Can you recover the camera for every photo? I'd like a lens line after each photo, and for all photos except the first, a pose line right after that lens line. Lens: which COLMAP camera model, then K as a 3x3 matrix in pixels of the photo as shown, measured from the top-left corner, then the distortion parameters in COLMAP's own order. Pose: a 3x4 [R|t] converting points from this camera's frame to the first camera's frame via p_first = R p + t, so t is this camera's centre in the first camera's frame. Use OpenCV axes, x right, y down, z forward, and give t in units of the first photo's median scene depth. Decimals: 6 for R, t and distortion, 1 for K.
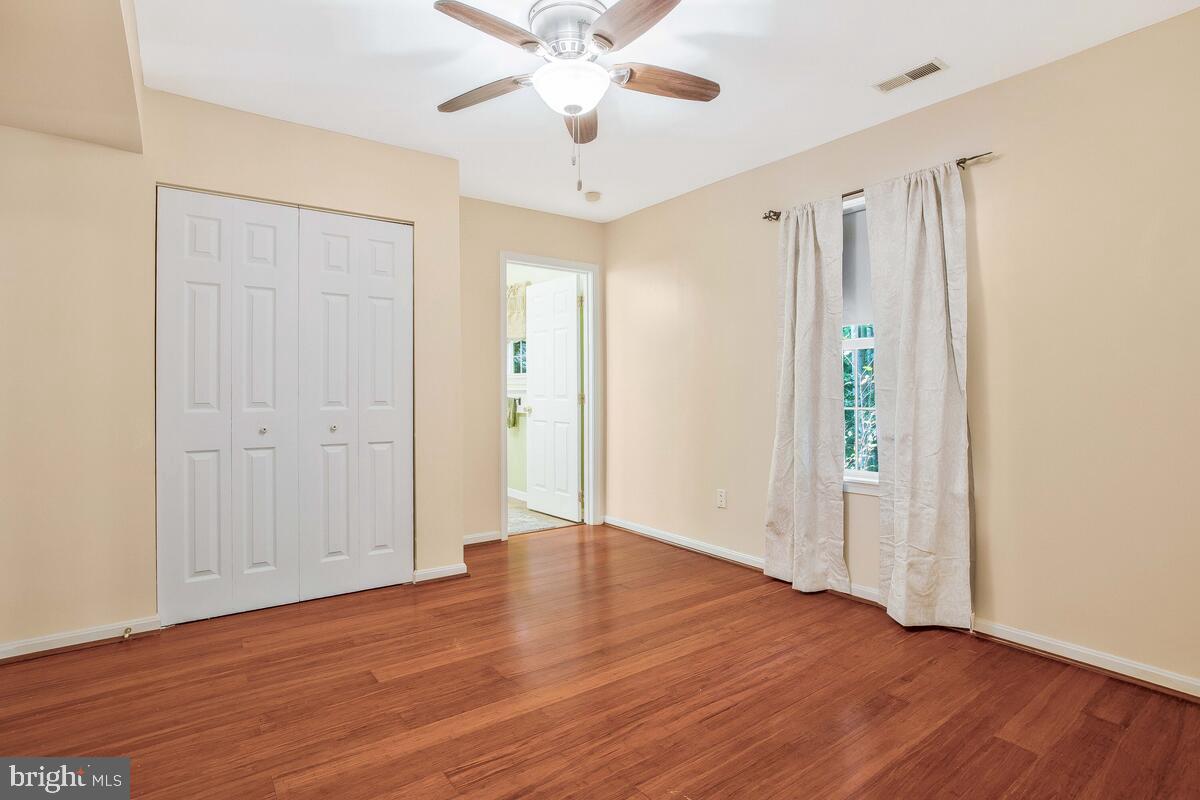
lens RADIAL K [[605.9, 0, 595.8], [0, 605.9, 381.0], [0, 0, 1]] dist [-0.048891, 0.000206]
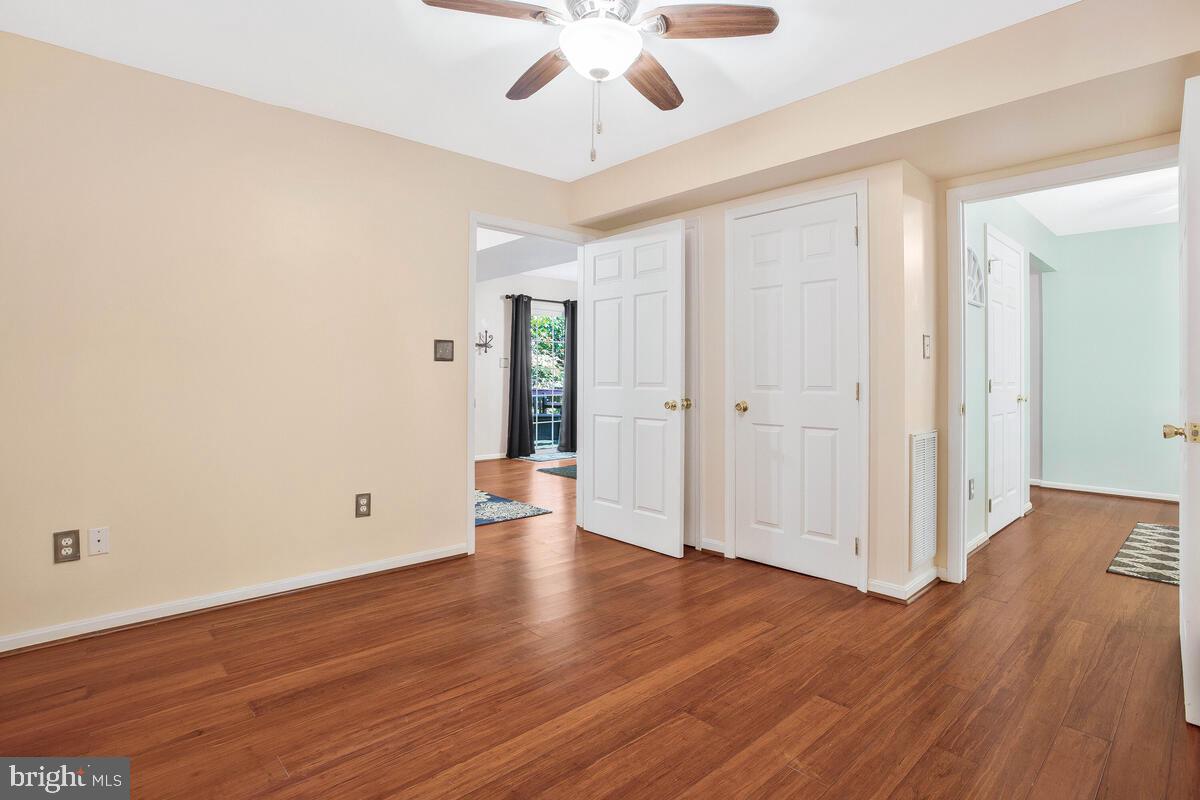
lens RADIAL K [[605.9, 0, 595.8], [0, 605.9, 381.0], [0, 0, 1]] dist [-0.048891, 0.000206]
pose [[-0.994962, 0.001922, -0.100237, 0.063561], [0.002210, 0.999994, -0.002754, 0.026762], [0.100231, -0.002962, -0.994960, 1.901569]]
